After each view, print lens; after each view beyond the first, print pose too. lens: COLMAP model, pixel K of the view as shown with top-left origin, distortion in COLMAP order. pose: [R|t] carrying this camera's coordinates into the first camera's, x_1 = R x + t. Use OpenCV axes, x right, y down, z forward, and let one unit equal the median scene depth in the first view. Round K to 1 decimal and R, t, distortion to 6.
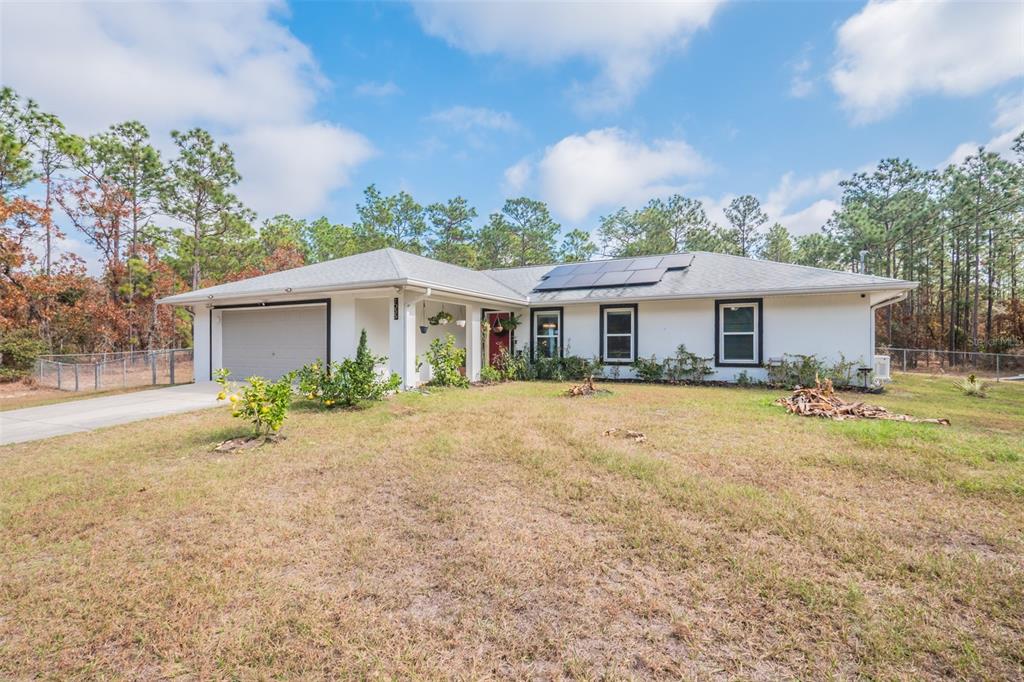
lens RADIAL K [[482.5, 0, 509.3], [0, 482.5, 344.9], [0, 0, 1]] dist [0.003802, 0.000126]
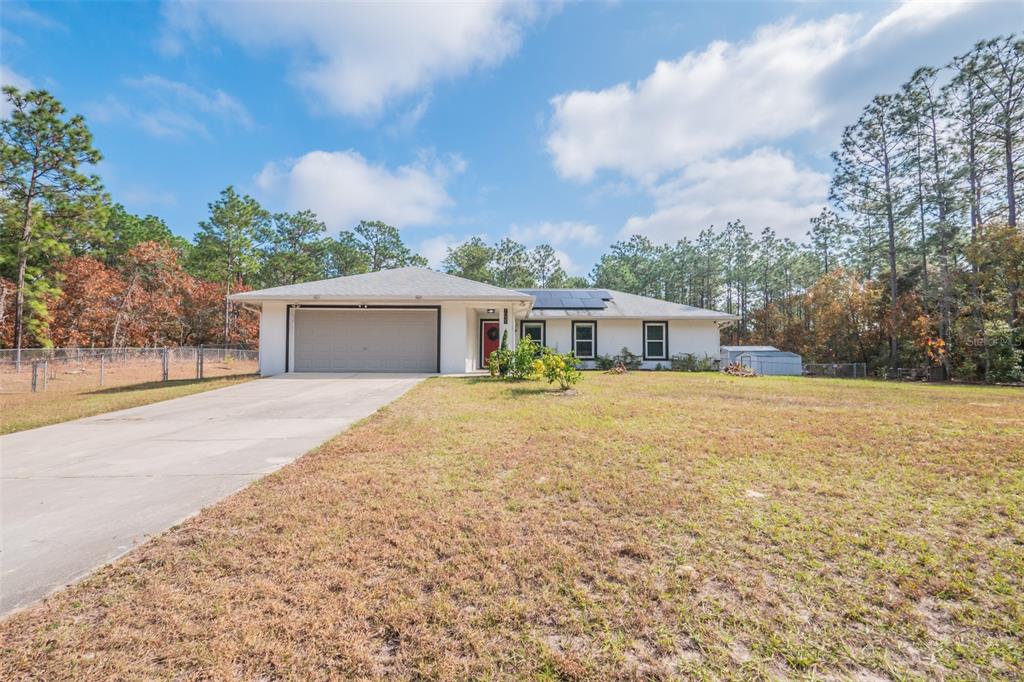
lens RADIAL K [[440.0, 0, 512.1], [0, 440.0, 343.0], [0, 0, 1]] dist [-0.002673, -0.001148]
pose [[0.884149, 0.023210, 0.466629, -0.639657], [-0.007132, 0.999319, -0.036193, 0.039956], [-0.467151, 0.028672, 0.883713, -0.126768]]
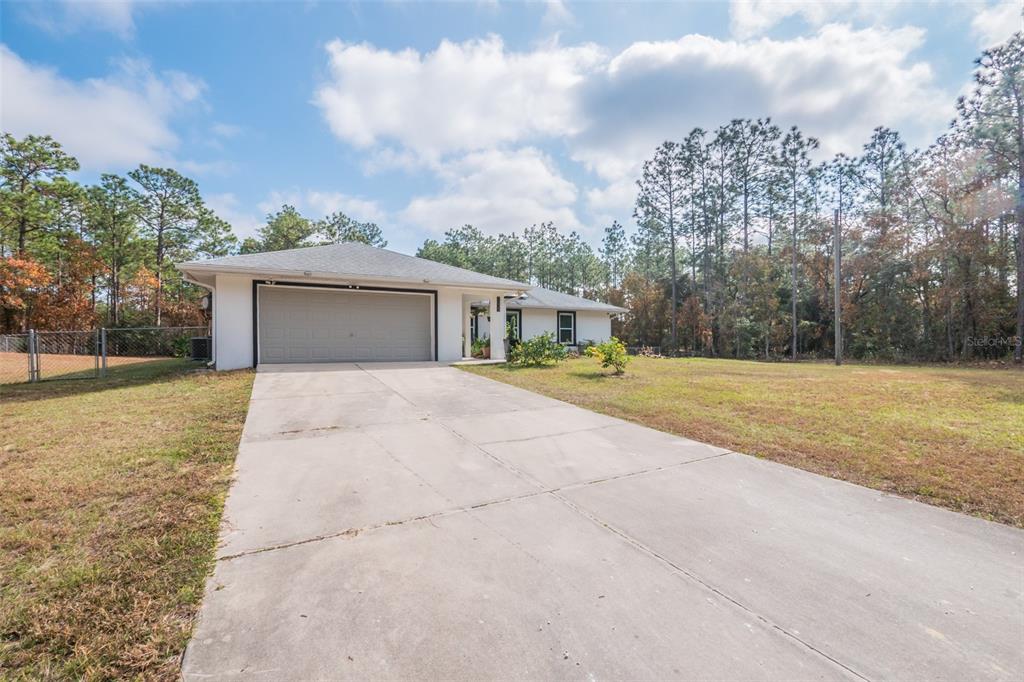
lens RADIAL K [[440.0, 0, 503.8], [0, 440.0, 341.8], [0, 0, 1]] dist [-0.002673, -0.001148]
pose [[0.581494, 0.006546, 0.813524, -1.021580], [-0.004949, 0.999978, -0.004509, 0.035406], [-0.813536, -0.001405, 0.581513, 0.156897]]
